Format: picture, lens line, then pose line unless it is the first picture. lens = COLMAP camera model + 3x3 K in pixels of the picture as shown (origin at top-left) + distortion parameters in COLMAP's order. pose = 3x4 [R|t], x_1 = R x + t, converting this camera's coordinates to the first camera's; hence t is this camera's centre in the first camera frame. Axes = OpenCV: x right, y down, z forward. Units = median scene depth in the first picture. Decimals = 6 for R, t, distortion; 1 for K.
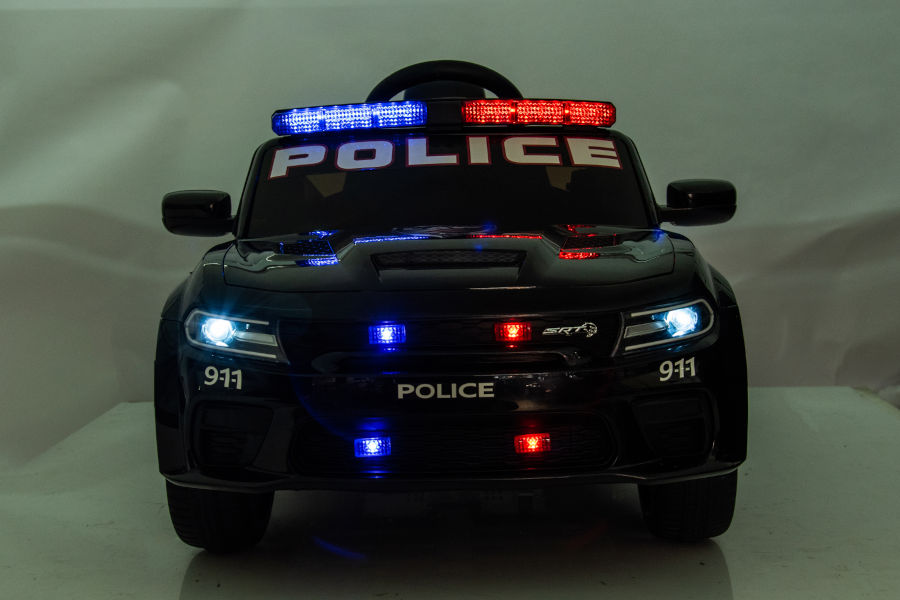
lens RADIAL K [[1129.6, 0, 450.0], [0, 1129.6, 300.0], [0, 0, 1]] dist [0.002020, 0.008024]
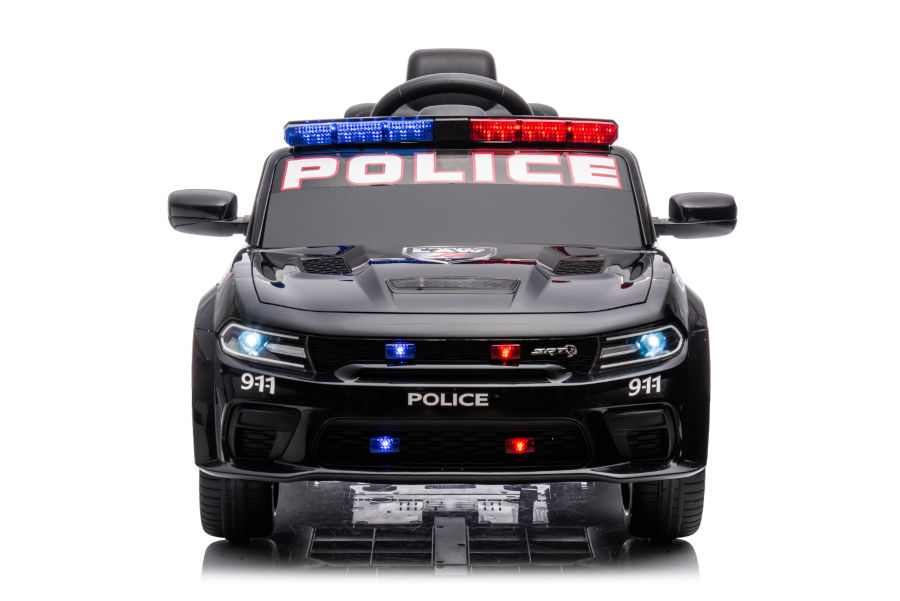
lens RADIAL K [[1688.6, 0, 450.0], [0, 1688.6, 300.5], [0, 0, 1]] dist [0.235979, -0.031928]
pose [[0.999704, 0.024308, 0.000866, -0.005485], [-0.024324, 0.999093, 0.034937, -0.081694], [-0.000016, -0.034948, 0.999389, -0.737648]]
